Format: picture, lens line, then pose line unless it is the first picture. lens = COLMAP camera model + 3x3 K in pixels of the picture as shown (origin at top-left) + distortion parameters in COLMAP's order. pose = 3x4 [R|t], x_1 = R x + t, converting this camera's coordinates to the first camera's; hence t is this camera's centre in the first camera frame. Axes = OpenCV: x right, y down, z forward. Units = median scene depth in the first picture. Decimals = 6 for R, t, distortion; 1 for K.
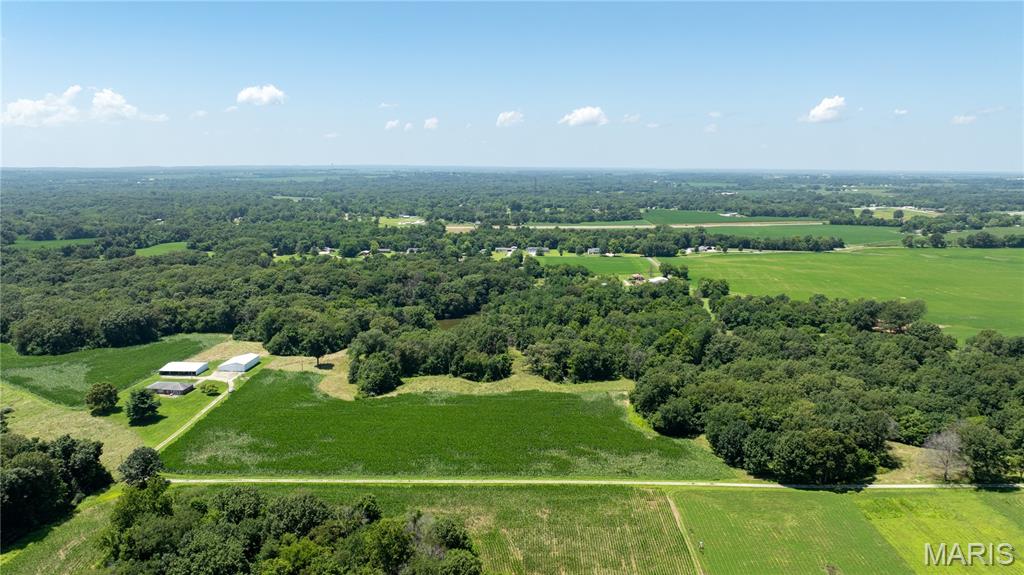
lens RADIAL K [[743.1, 0, 528.3], [0, 743.1, 289.0], [0, 0, 1]] dist [-0.024657, 0.000556]
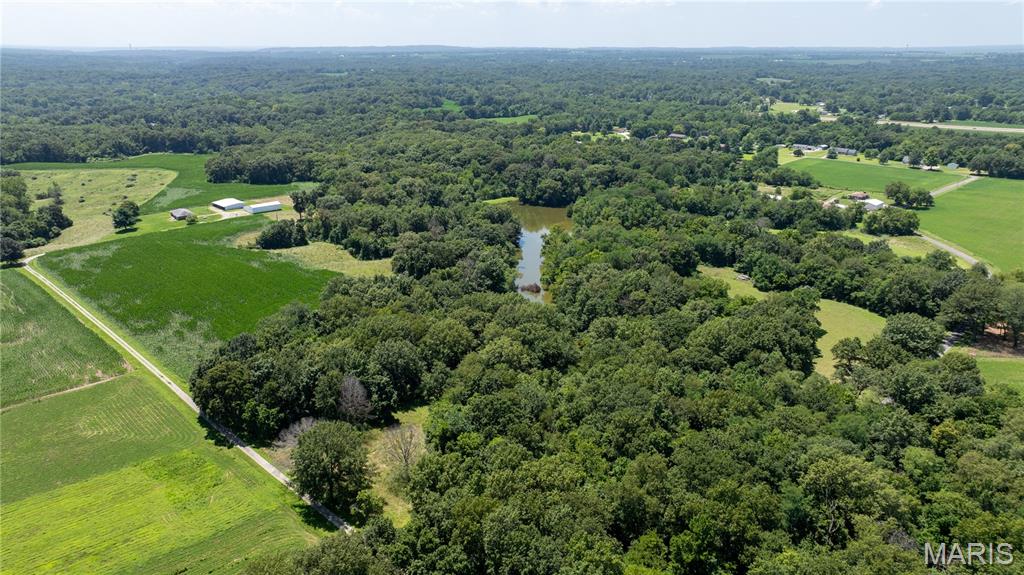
lens RADIAL K [[718.2, 0, 516.8], [0, 718.2, 285.8], [0, 0, 1]] dist [-0.026109, 0.021706]
pose [[0.715974, 0.220953, -0.662239, 0.637735], [-0.114047, 0.972869, 0.201293, -0.053646], [0.688748, -0.068594, 0.721748, 0.359107]]
